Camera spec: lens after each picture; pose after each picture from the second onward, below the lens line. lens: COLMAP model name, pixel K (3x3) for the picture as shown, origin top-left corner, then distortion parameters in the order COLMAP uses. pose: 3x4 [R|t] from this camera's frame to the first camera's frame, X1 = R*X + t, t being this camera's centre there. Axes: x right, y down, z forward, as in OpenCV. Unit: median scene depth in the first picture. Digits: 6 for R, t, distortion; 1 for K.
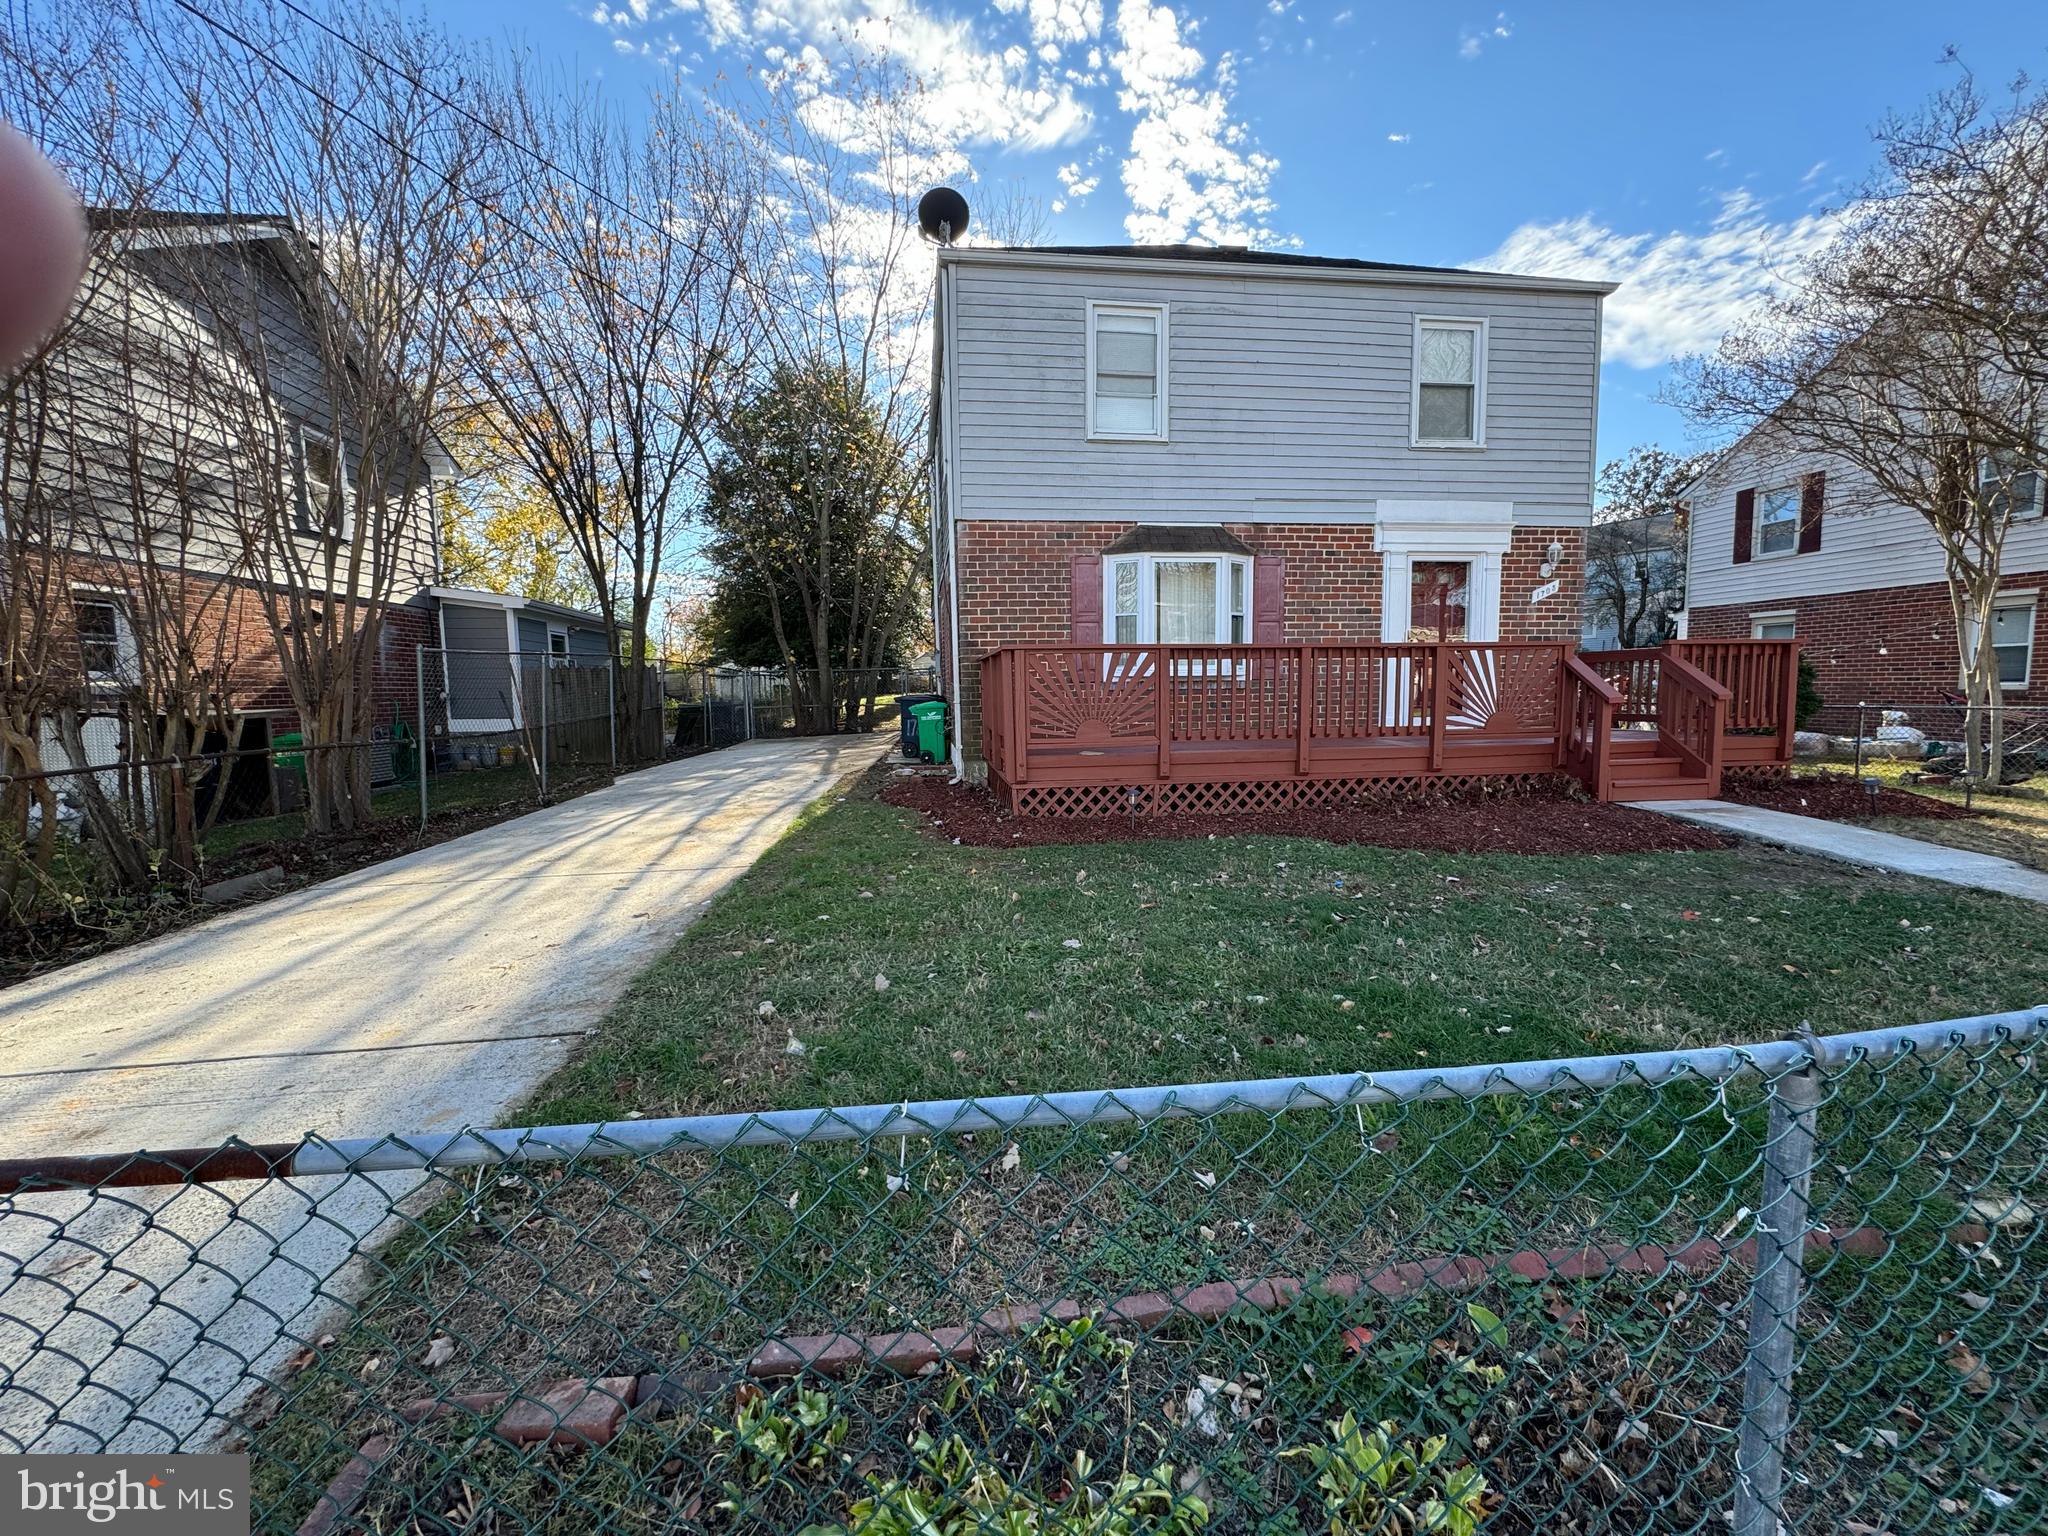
lens RADIAL K [[820.8, 0, 1016.5], [0, 820.8, 764.2], [0, 0, 1]] dist [-0.003821, 0.001137]
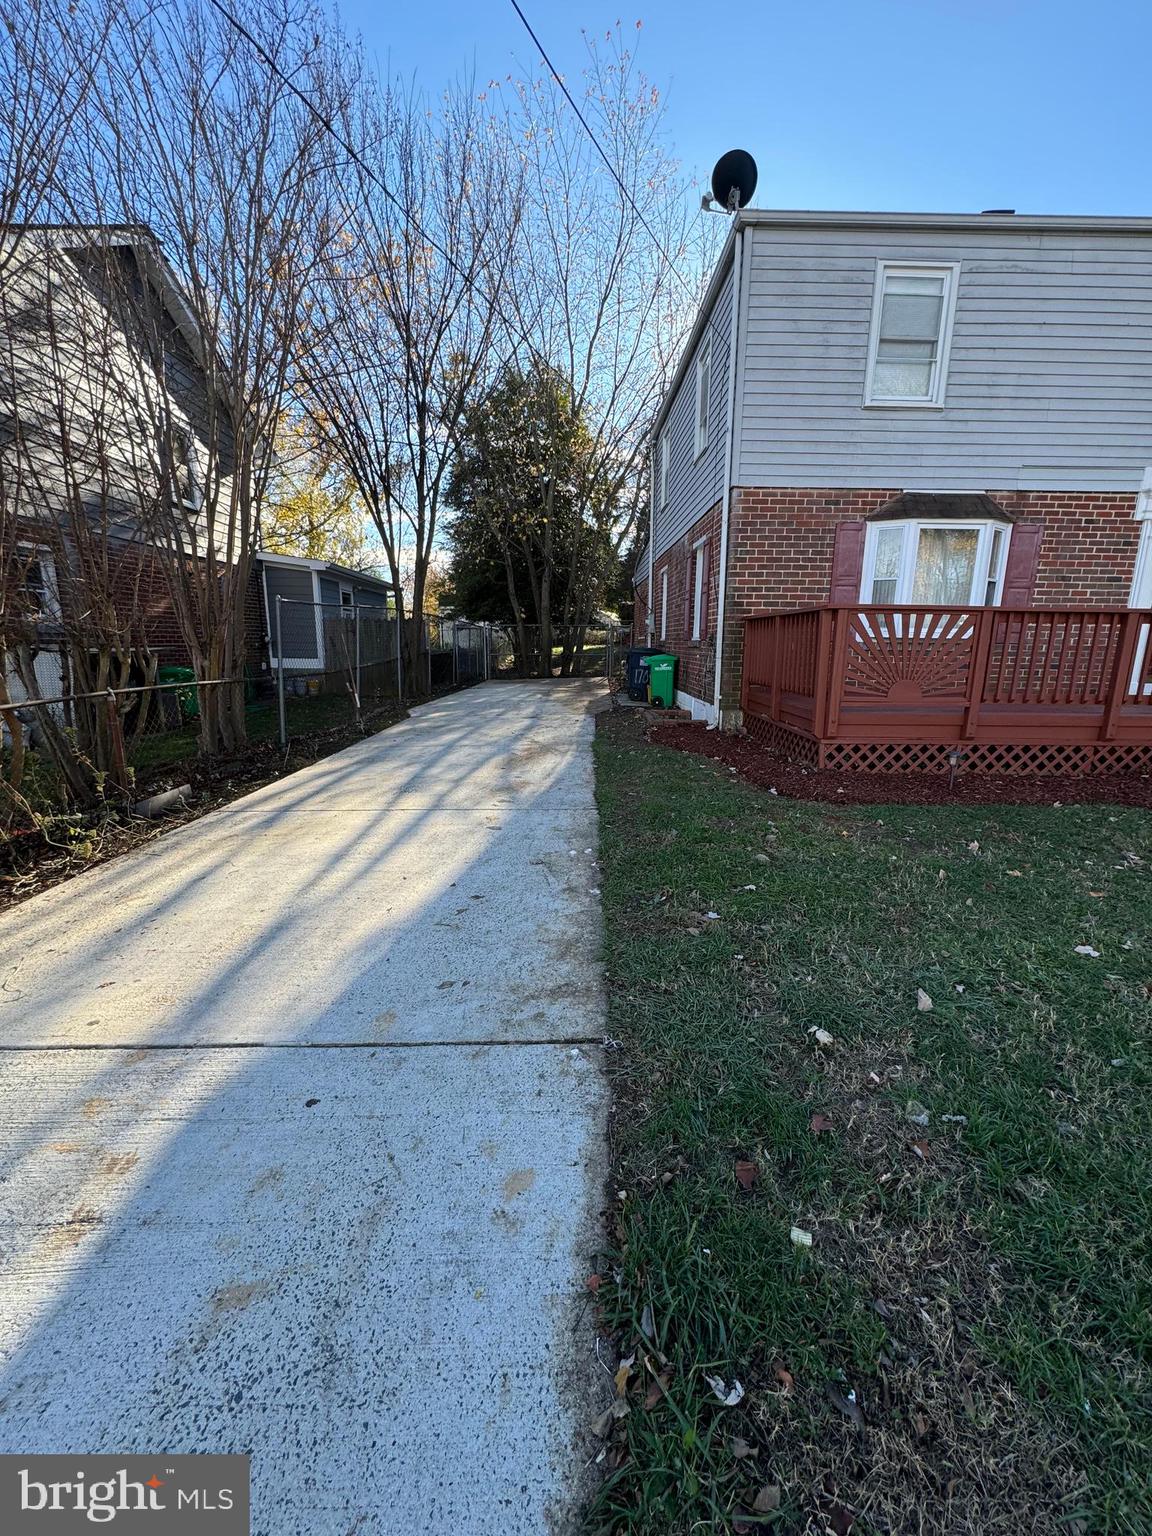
lens RADIAL K [[615.6, 0, 569.6], [0, 615.6, 767.3], [0, 0, 1]] dist [-0.003821, 0.001137]
pose [[0.992382, 0.048056, -0.113437, -0.172927], [-0.035572, 0.993338, 0.109612, -0.011116], [0.117949, -0.104742, 0.987480, 0.131519]]
